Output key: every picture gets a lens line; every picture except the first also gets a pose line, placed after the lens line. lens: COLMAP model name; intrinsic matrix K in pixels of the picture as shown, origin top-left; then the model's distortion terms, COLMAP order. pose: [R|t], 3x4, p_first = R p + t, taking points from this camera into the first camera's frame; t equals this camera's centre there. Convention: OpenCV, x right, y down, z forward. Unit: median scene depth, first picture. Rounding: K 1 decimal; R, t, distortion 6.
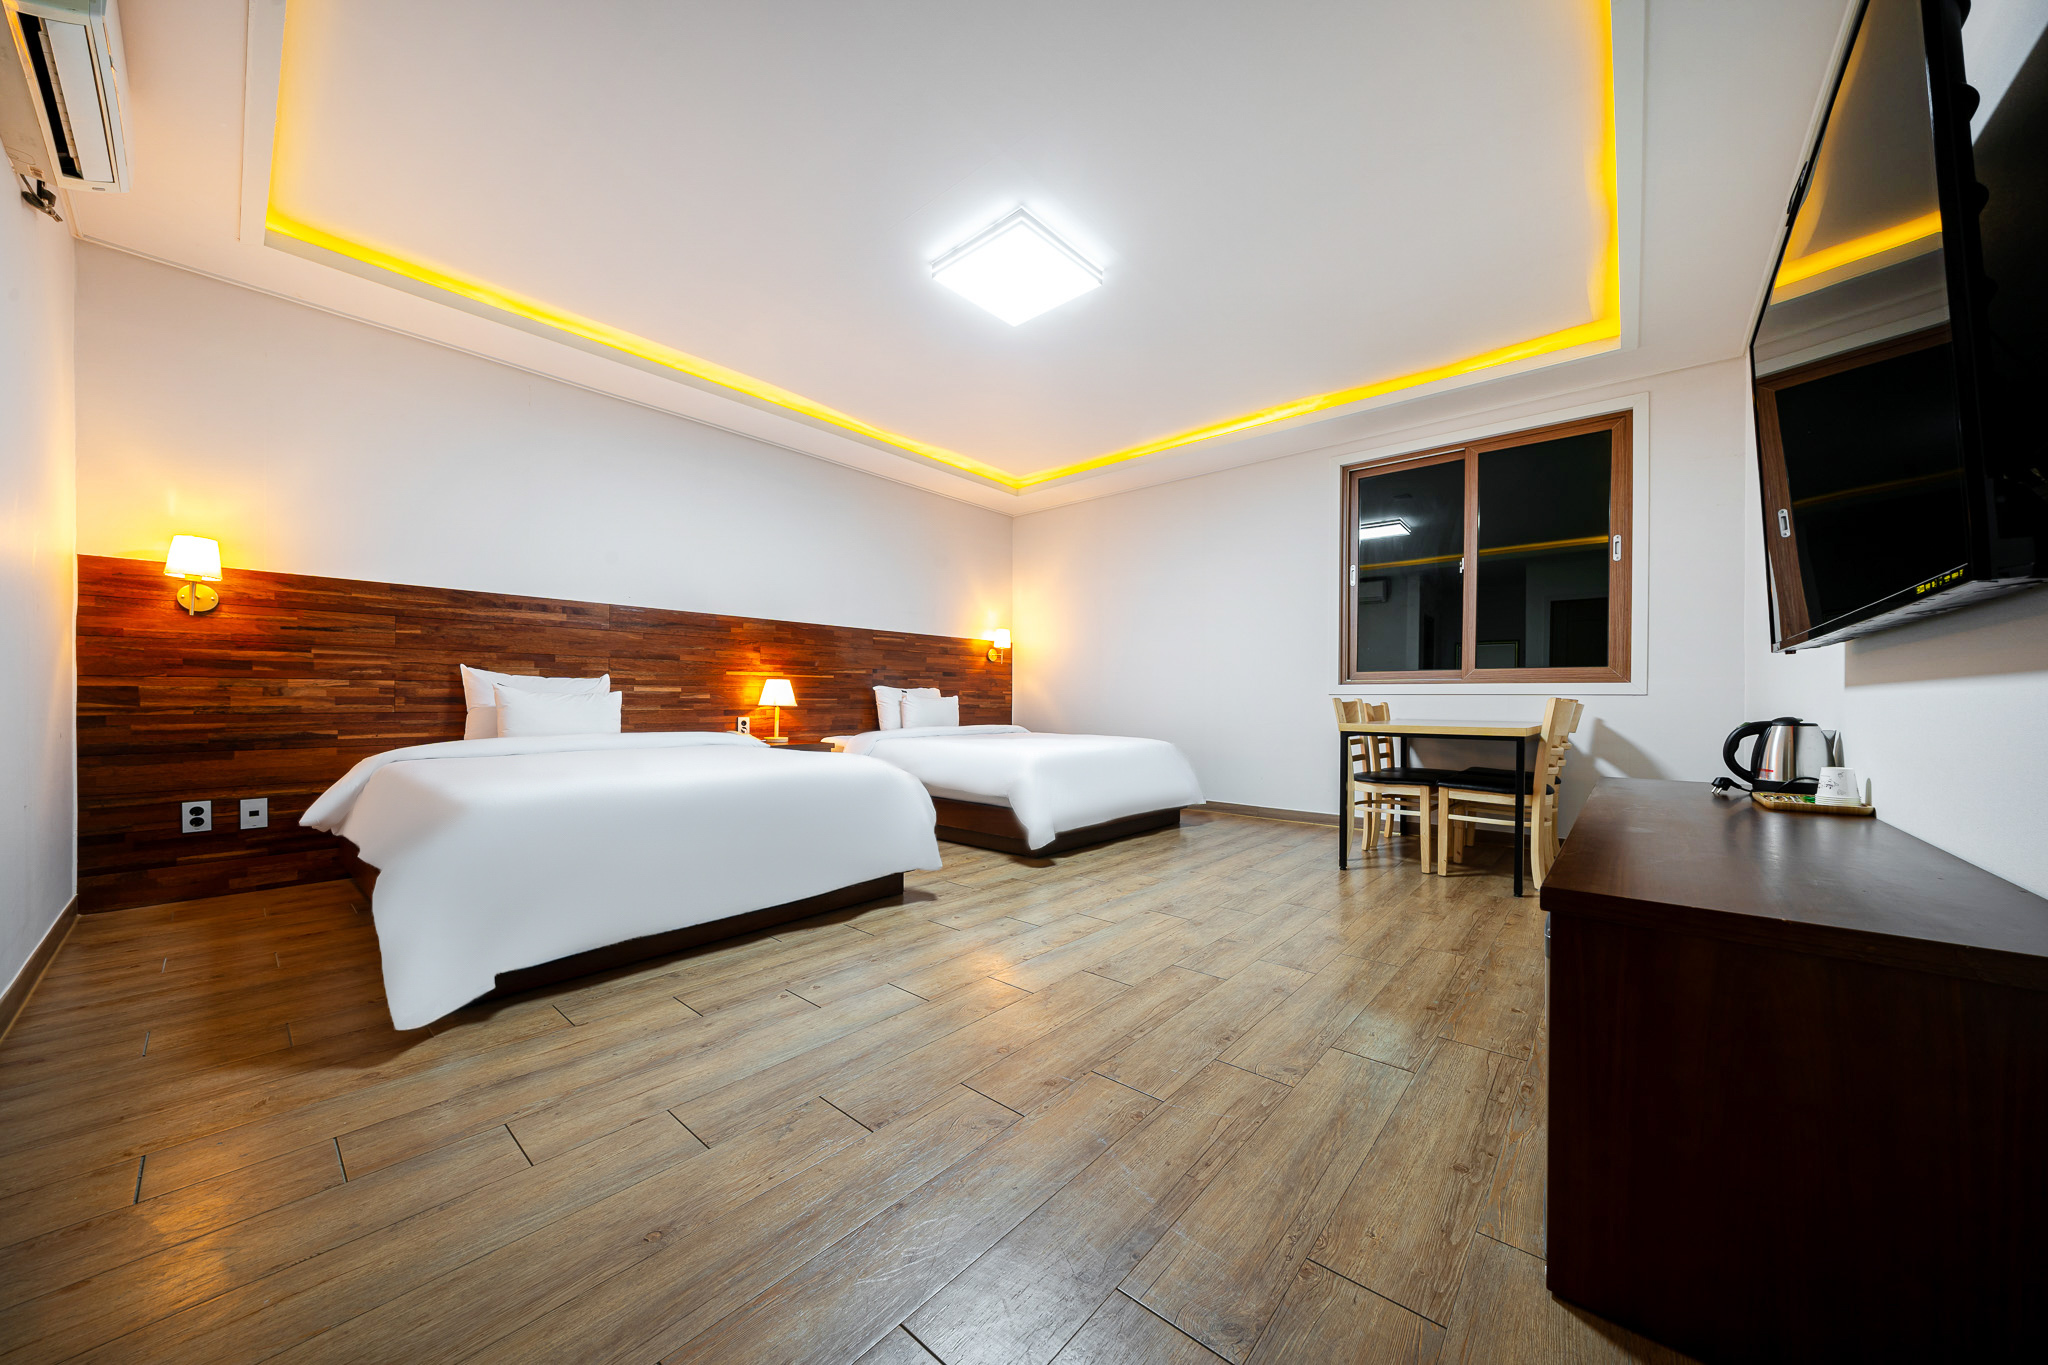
lens RADIAL K [[696.8, 0, 1022.1], [0, 696.8, 696.8], [0, 0, 1]] dist [0.000223, 0.000081]
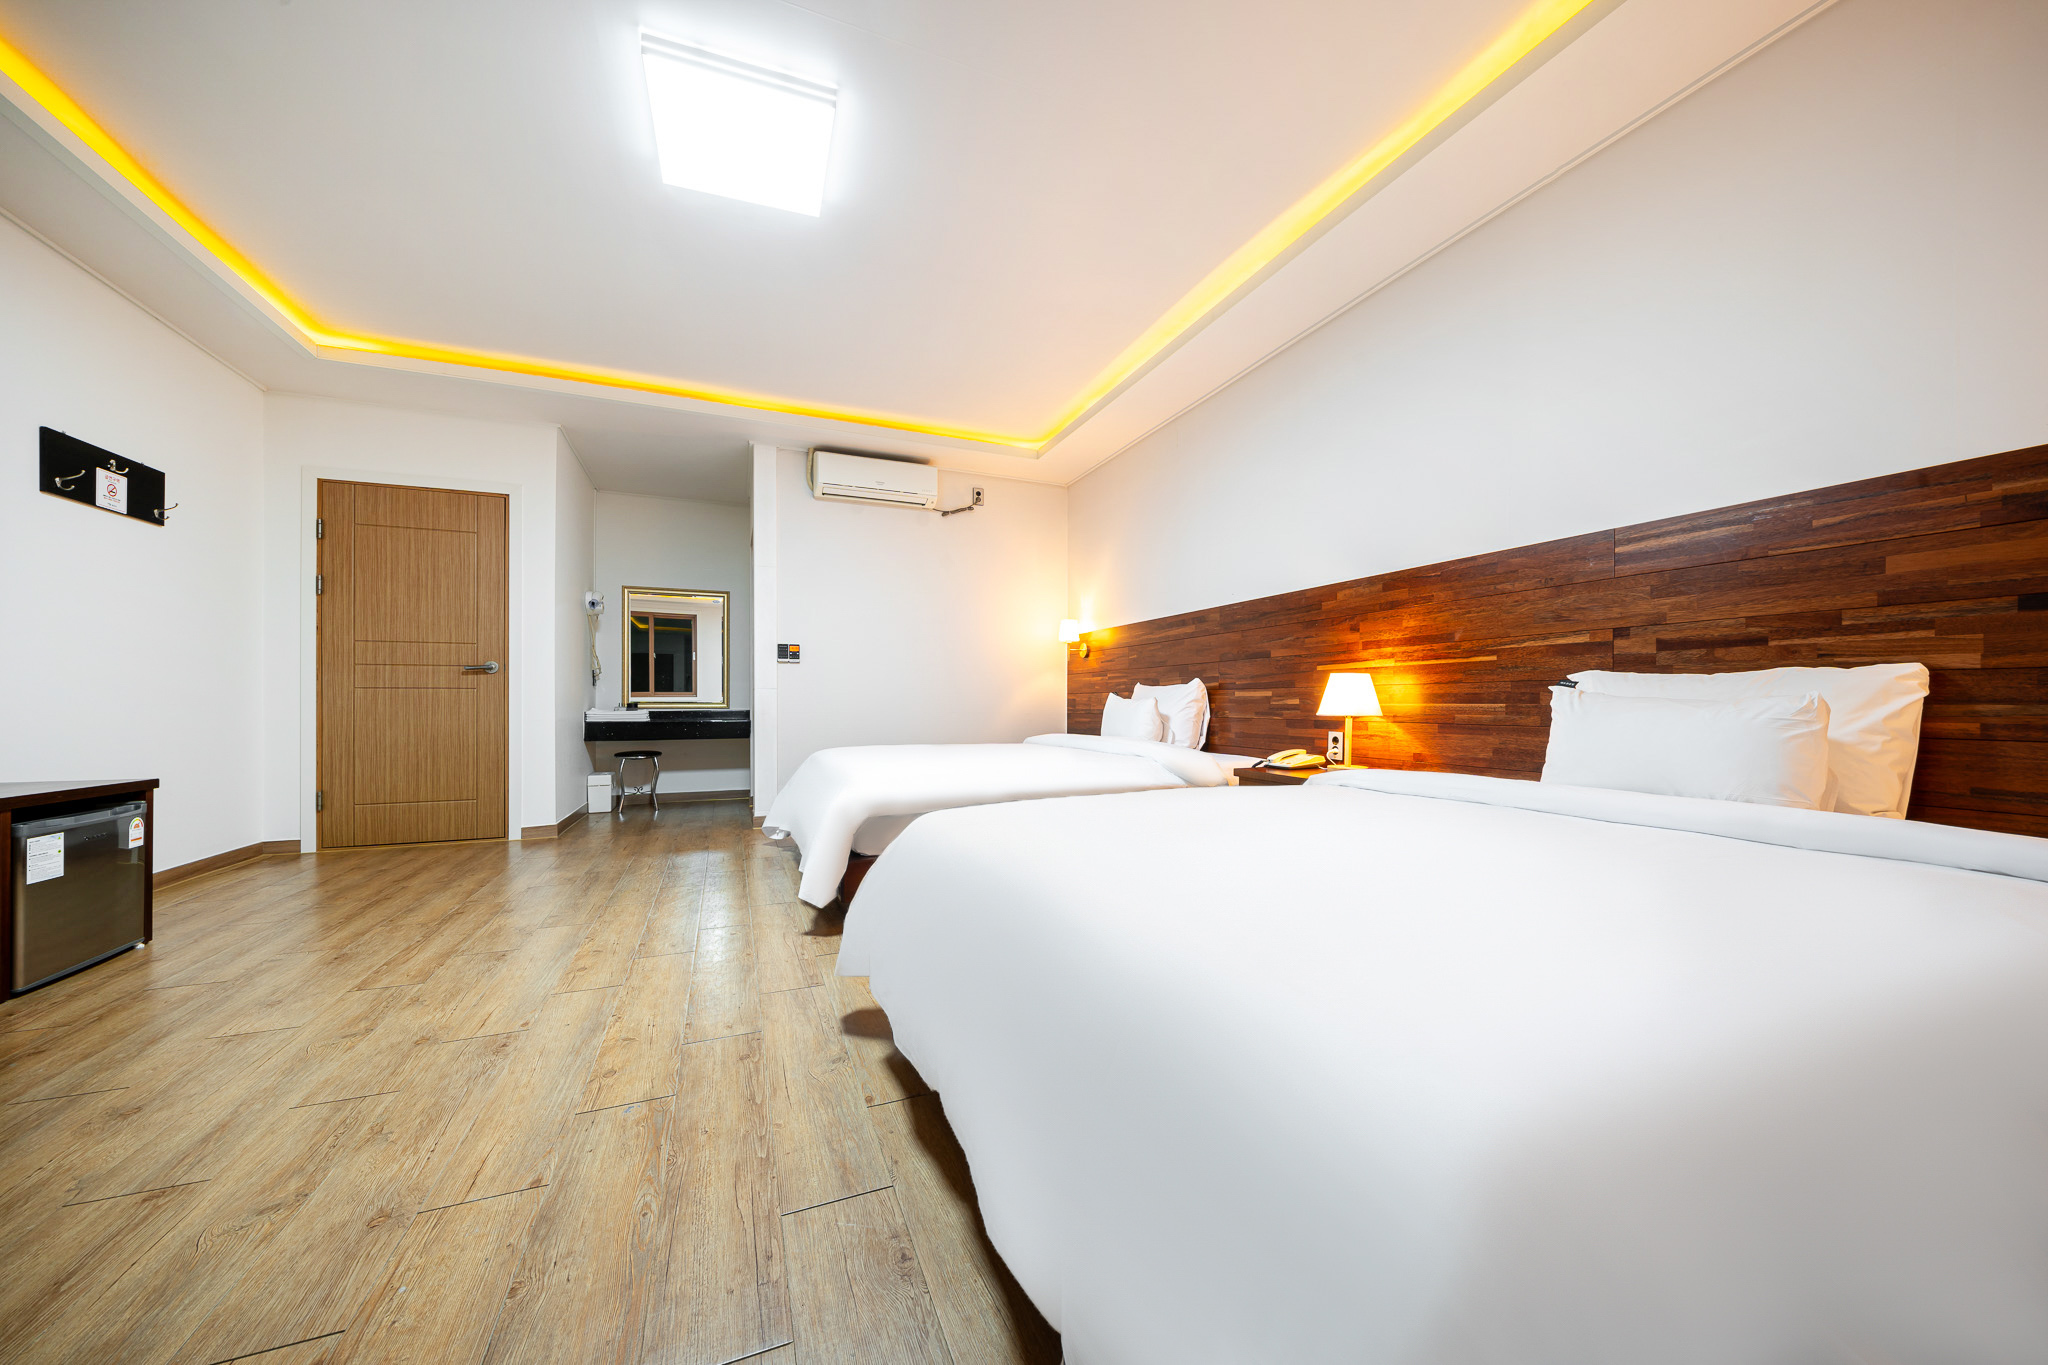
lens RADIAL K [[696.8, 0, 1022.1], [0, 696.8, 696.8], [0, 0, 1]] dist [0.000223, 0.000081]
pose [[-0.441304, -0.012809, -0.897266, 0.410172], [0.003078, 0.999871, -0.015788, 0.006442], [0.897352, -0.009729, -0.441208, 1.236232]]
